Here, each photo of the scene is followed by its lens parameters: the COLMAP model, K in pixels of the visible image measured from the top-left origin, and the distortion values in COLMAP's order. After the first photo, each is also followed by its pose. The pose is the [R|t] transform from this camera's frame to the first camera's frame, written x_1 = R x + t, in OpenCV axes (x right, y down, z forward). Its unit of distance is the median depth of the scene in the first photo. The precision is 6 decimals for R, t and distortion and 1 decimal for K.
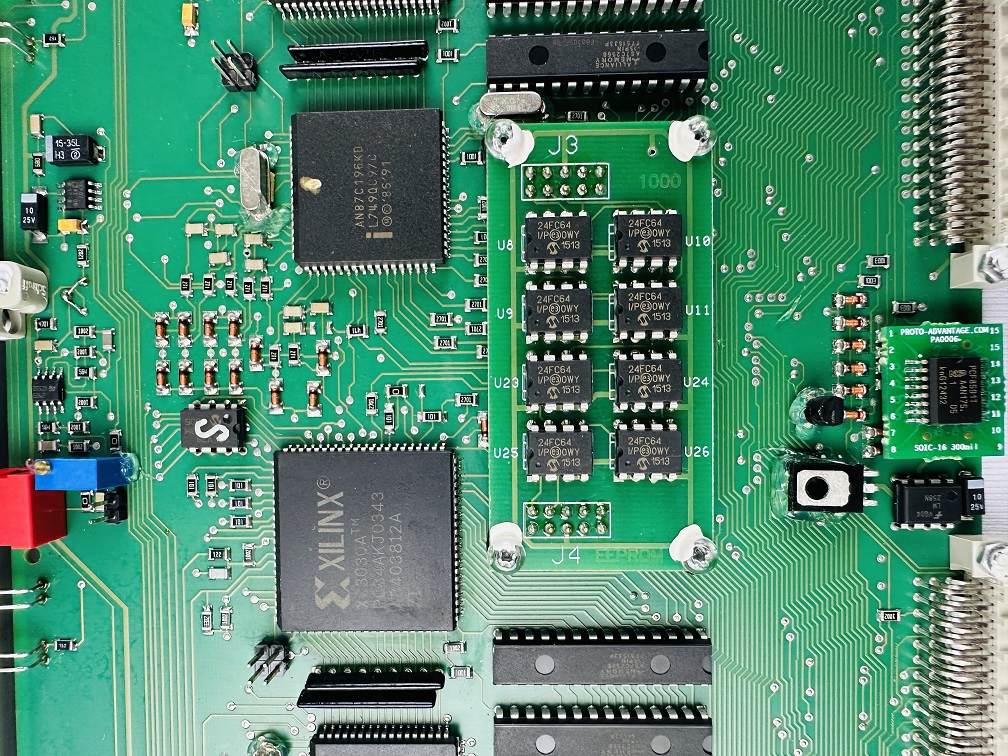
lens RADIAL K [[721.6, 0, 499.0], [0, 721.6, 407.6], [0, 0, 1]] dist [-0.026154, 0.000551]
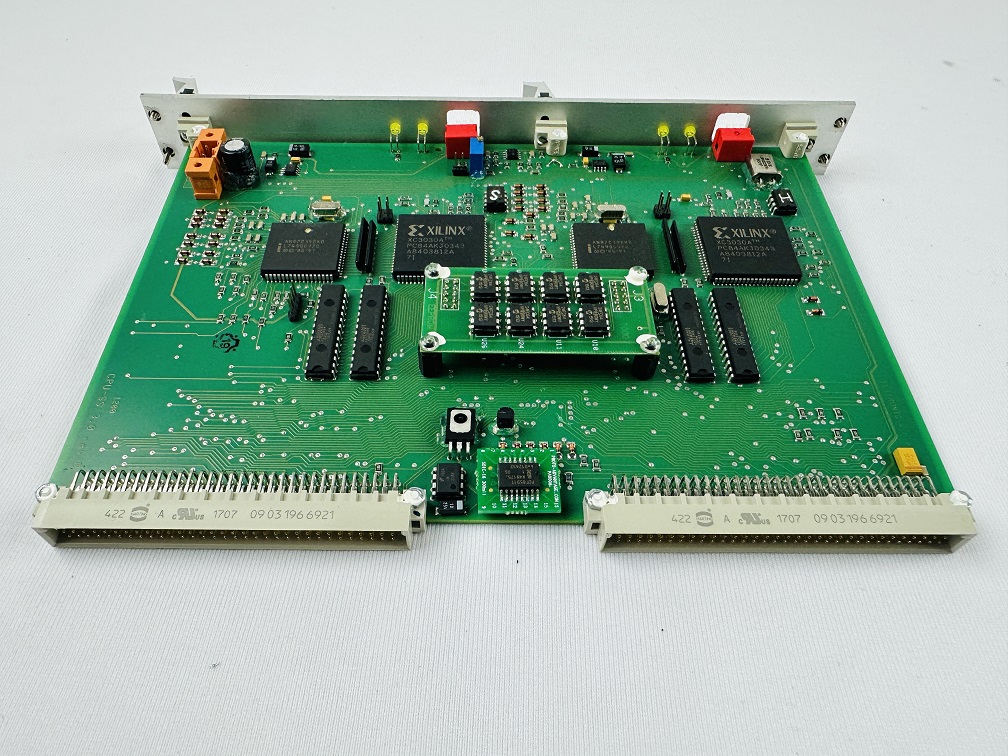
lens RADIAL K [[721.6, 0, 499.0], [0, 721.6, 407.6], [0, 0, 1]] dist [-0.026154, 0.000551]
pose [[-0.000561, 0.824486, -0.565882, 1.346894], [-0.999712, -0.014029, -0.019449, 0.051993], [-0.023974, 0.565708, 0.824257, -0.425573]]
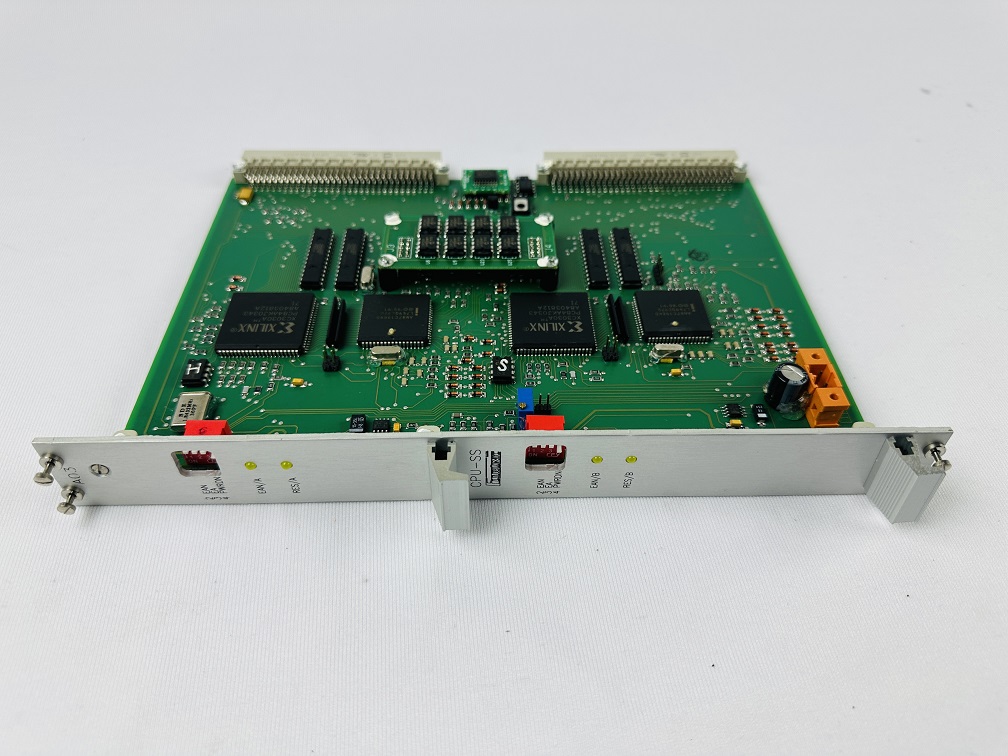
lens RADIAL K [[721.4, 0, 498.6], [0, 721.4, 377.9], [0, 0, 1]] dist [0.108254, -0.251391]
pose [[-0.007915, -0.703991, 0.710165, -1.912279], [0.999941, -0.000317, 0.010831, -0.004059], [-0.007400, 0.710209, 0.703952, -0.460733]]
